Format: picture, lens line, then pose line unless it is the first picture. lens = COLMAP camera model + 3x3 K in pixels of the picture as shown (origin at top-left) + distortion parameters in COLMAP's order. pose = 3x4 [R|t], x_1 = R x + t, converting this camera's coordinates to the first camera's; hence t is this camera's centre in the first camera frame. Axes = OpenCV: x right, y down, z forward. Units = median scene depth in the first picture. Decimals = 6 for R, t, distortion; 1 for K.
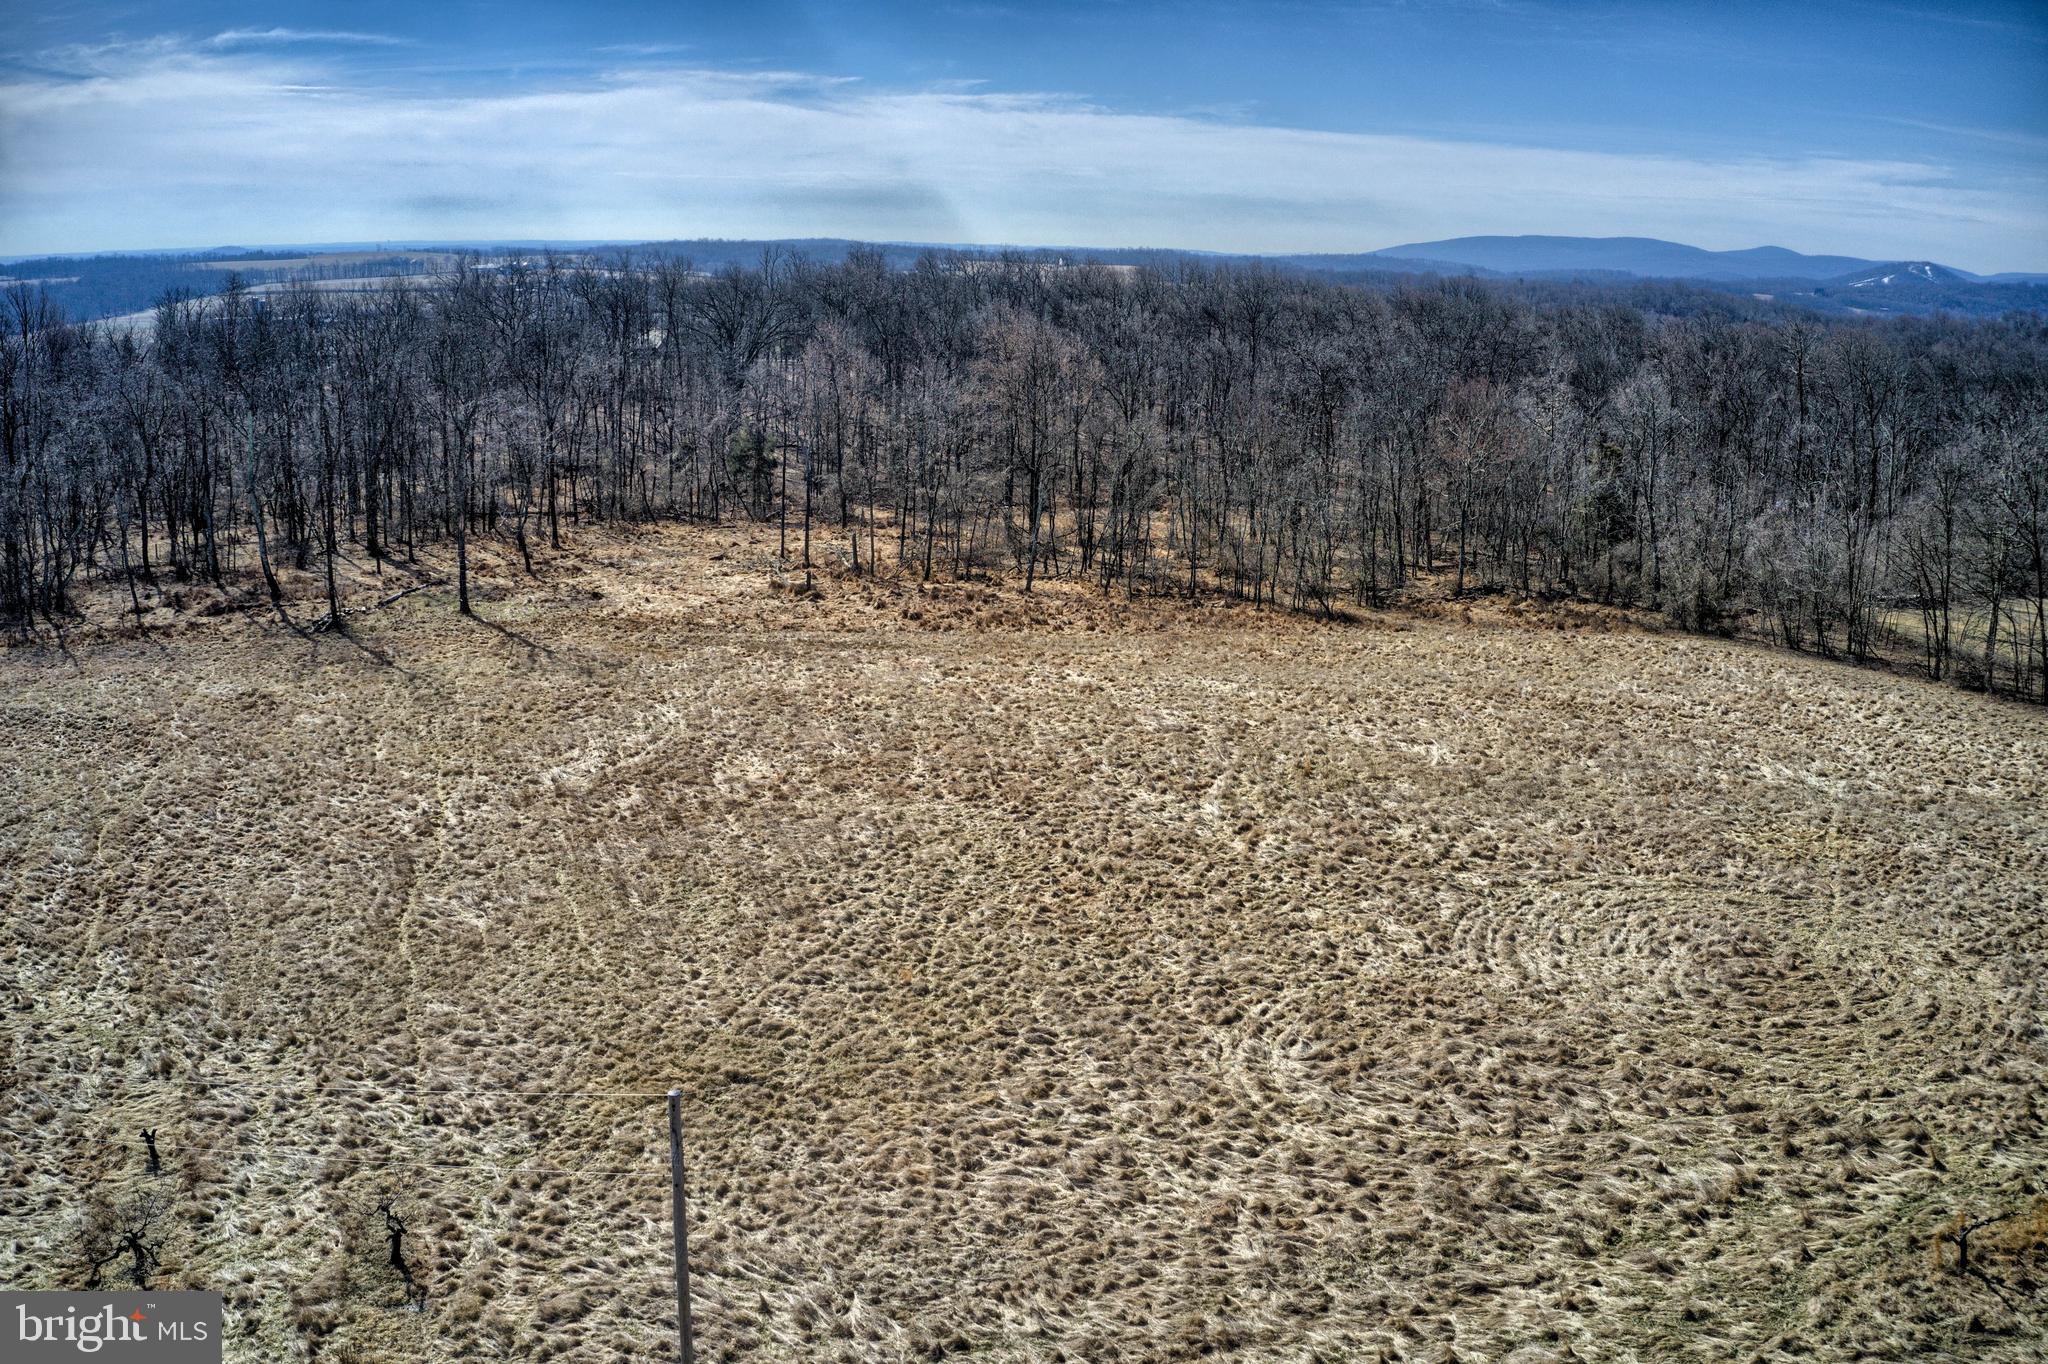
lens RADIAL K [[1672.3, 0, 1024.2], [0, 1672.3, 674.3], [0, 0, 1]] dist [-0.168454, 0.008362]
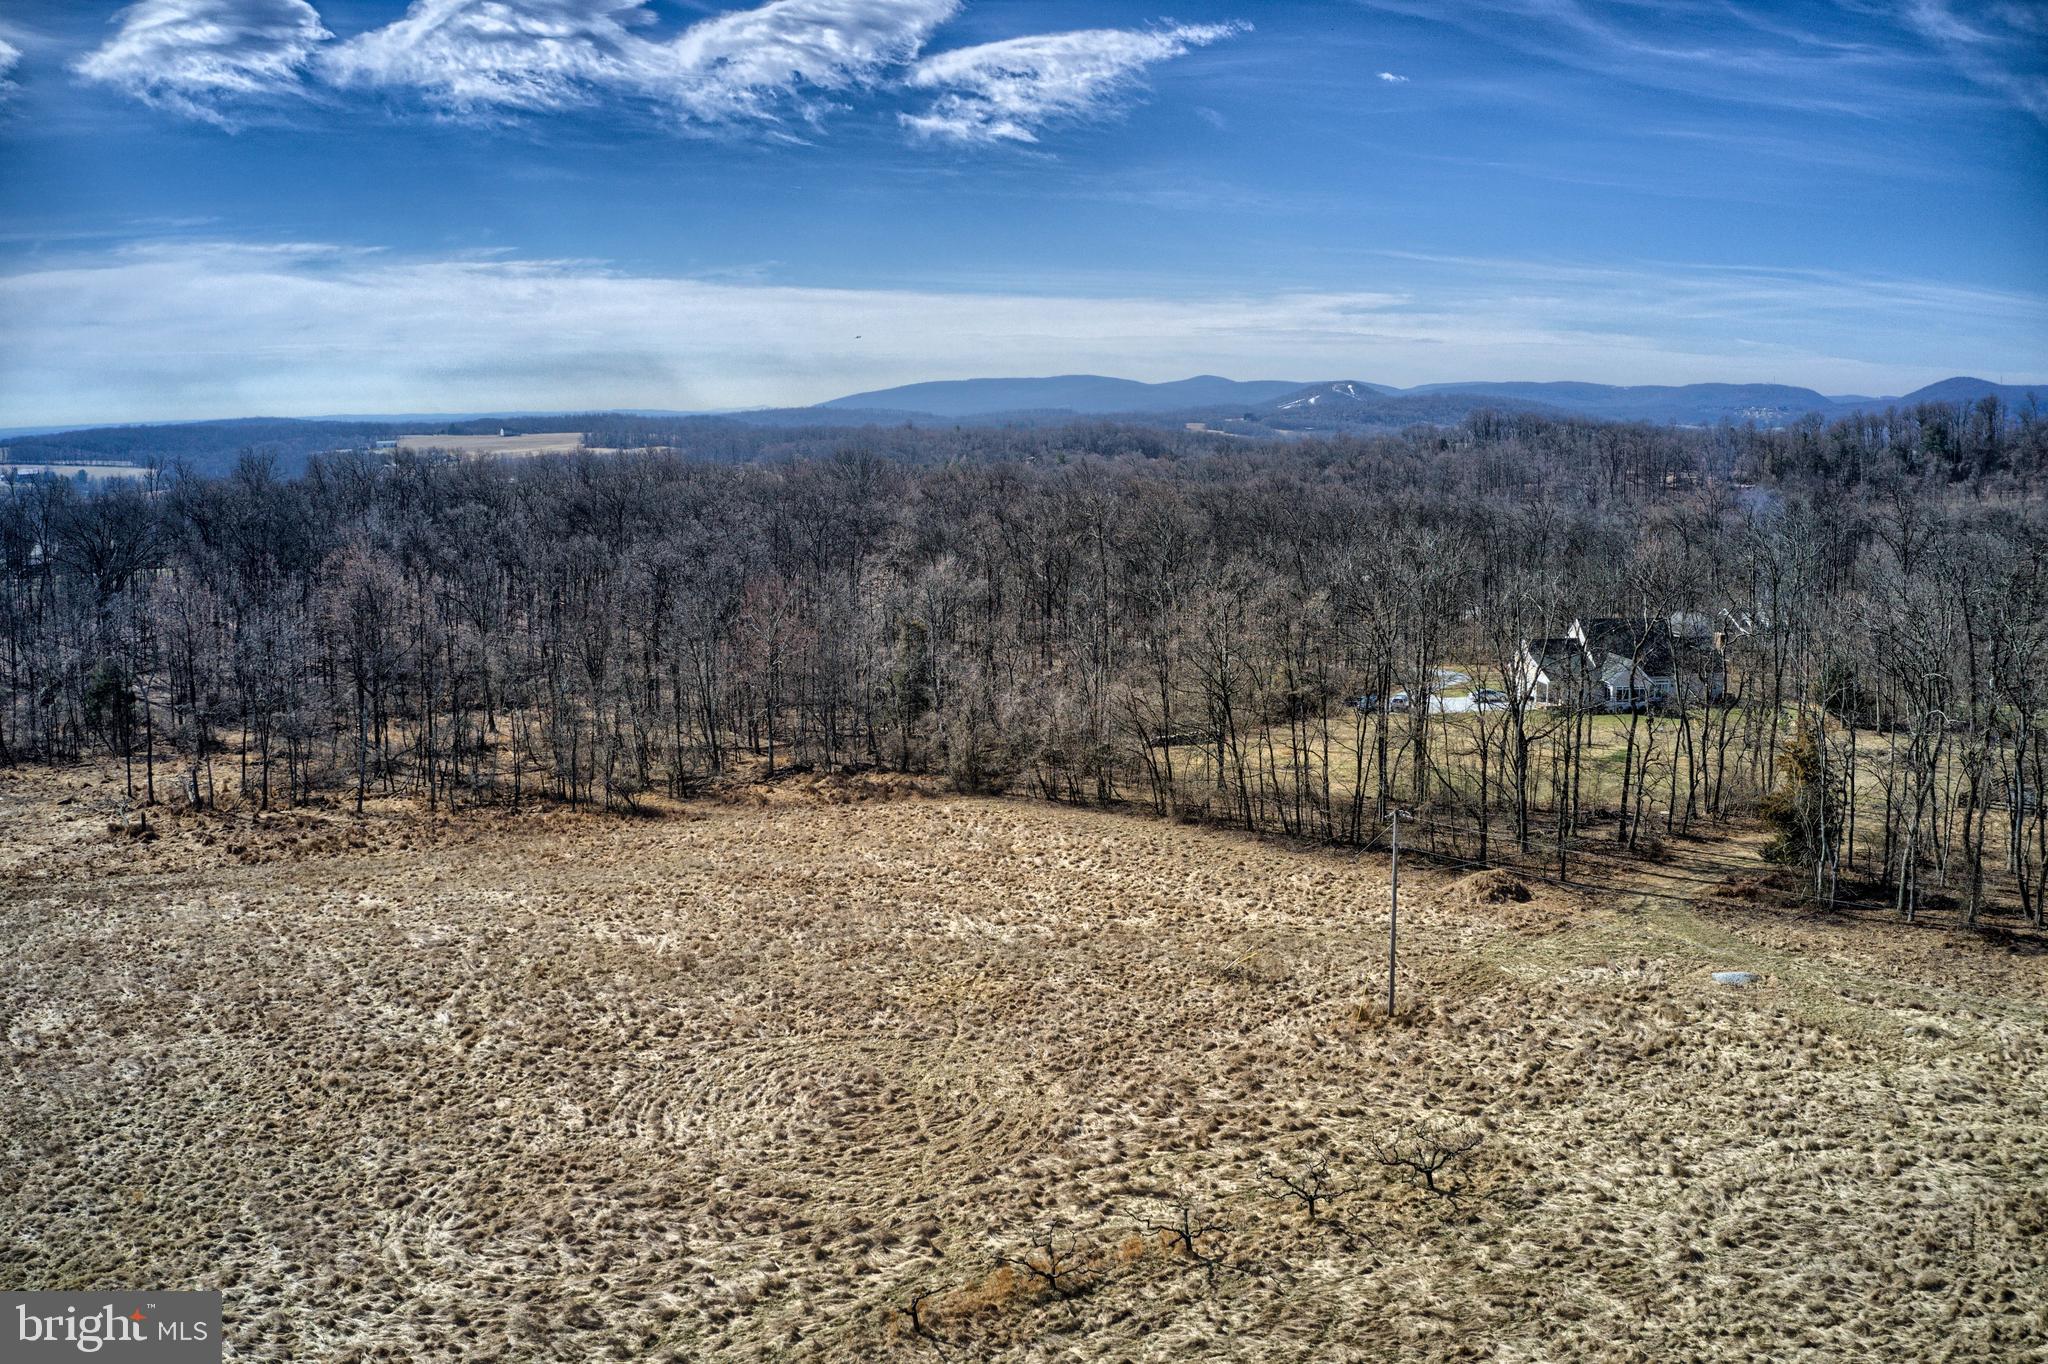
lens RADIAL K [[1672.3, 0, 1068.2], [0, 1672.3, 691.8], [0, 0, 1]] dist [-0.168454, 0.008362]
pose [[0.940974, -0.078032, 0.329360, 0.177220], [0.103745, 0.992719, -0.061204, -0.030552], [-0.322187, 0.091761, 0.942219, -0.220289]]
